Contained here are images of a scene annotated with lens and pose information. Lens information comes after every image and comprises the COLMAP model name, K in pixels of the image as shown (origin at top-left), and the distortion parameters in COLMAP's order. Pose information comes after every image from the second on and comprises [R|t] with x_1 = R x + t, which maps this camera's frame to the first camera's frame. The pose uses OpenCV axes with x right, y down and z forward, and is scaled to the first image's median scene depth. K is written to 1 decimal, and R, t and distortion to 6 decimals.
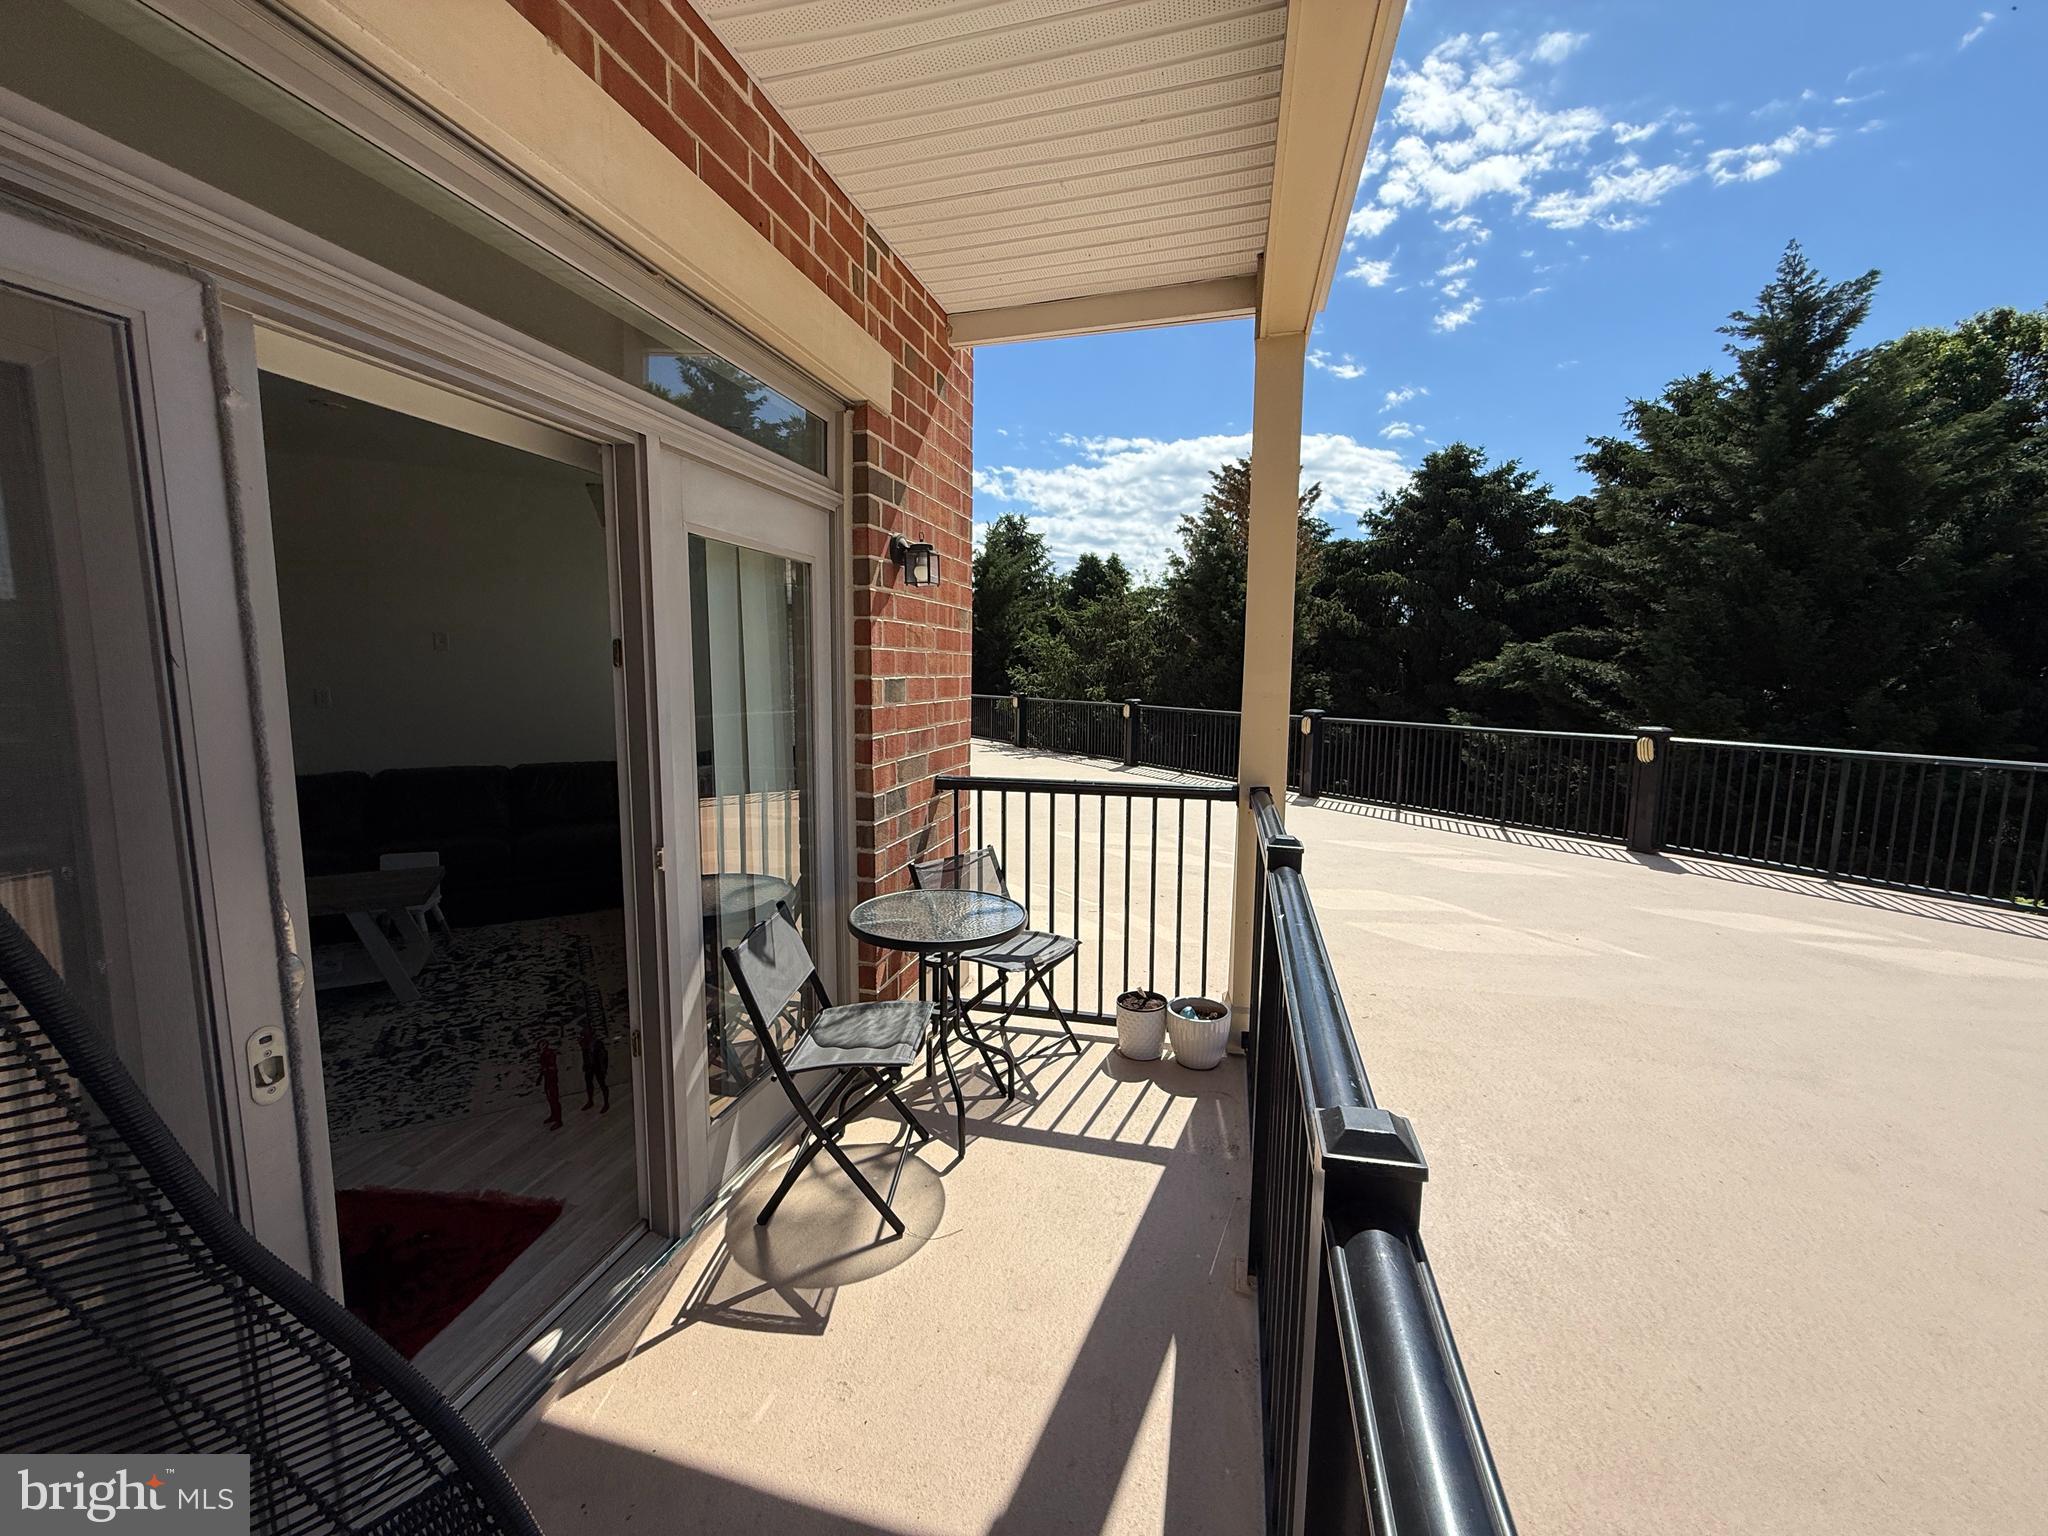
lens RADIAL K [[814.9, 0, 1010.6], [0, 814.9, 769.4], [0, 0, 1]] dist [0.000676, -0.000254]
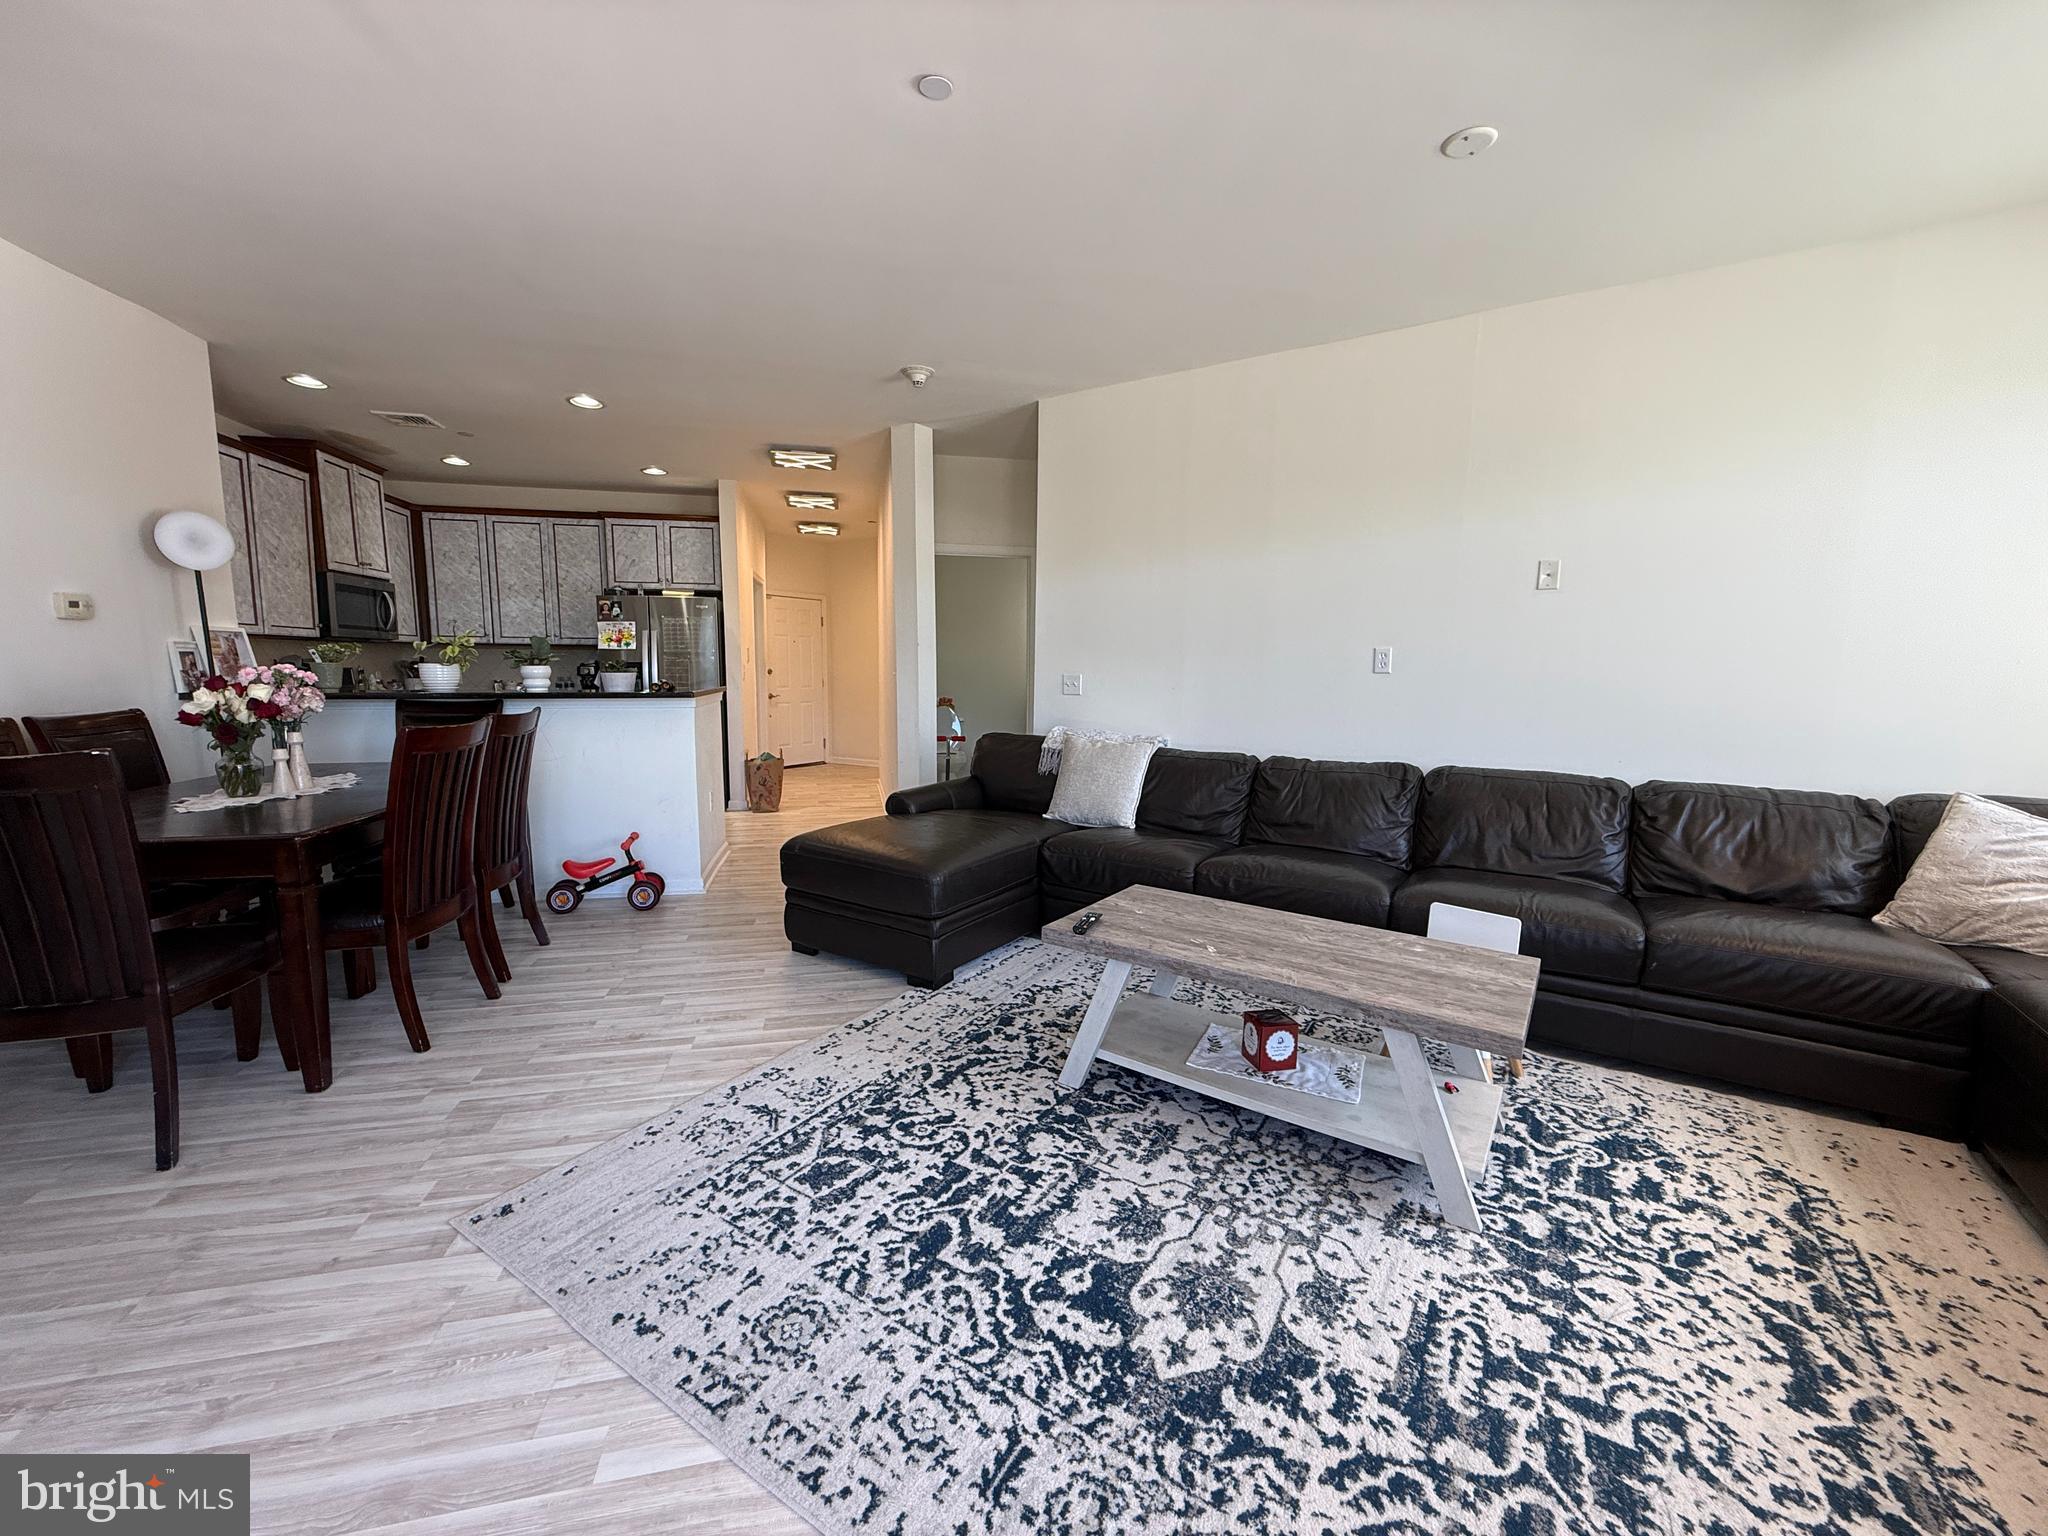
lens RADIAL K [[814.9, 0, 1021.1], [0, 814.9, 767.9], [0, 0, 1]] dist [0.000676, -0.000254]
pose [[0.457730, 0.111271, -0.882101, -0.399634], [-0.114084, 0.991287, 0.065845, -0.003418], [0.881742, 0.070494, 0.466435, 0.447409]]
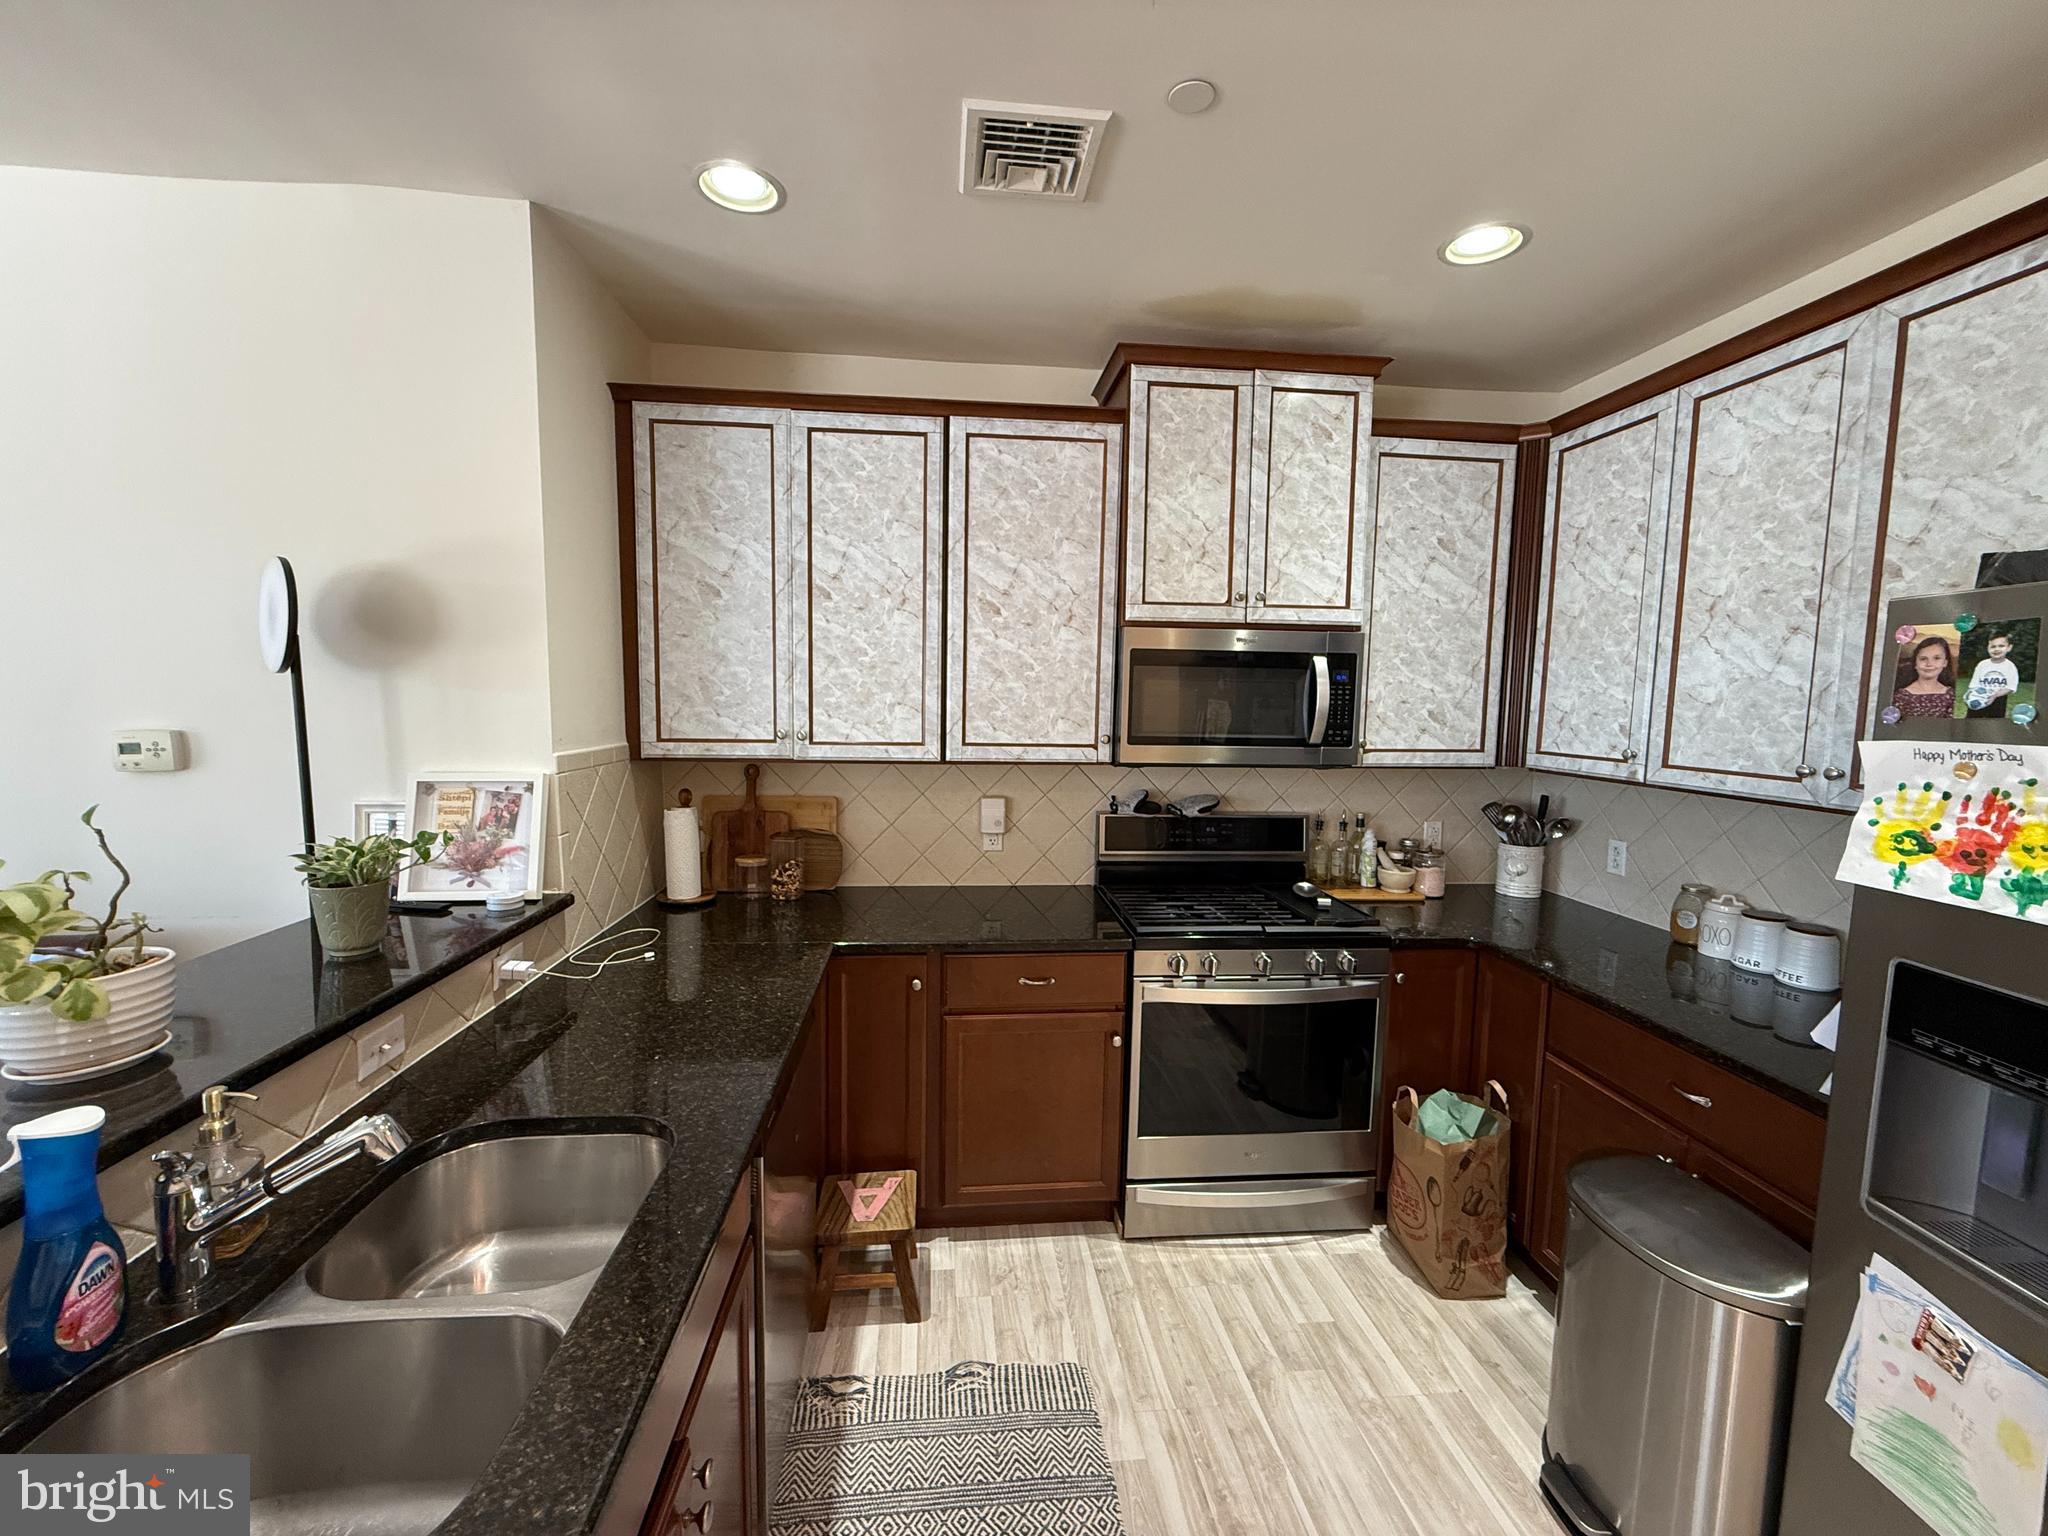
lens RADIAL K [[814.9, 0, 1018.9], [0, 814.9, 766.3], [0, 0, 1]] dist [0.000676, -0.000254]
pose [[-0.937589, 0.013482, -0.347483, -1.827906], [-0.060705, 0.977559, 0.201724, -0.120334], [0.342405, 0.210229, -0.915731, 0.612017]]
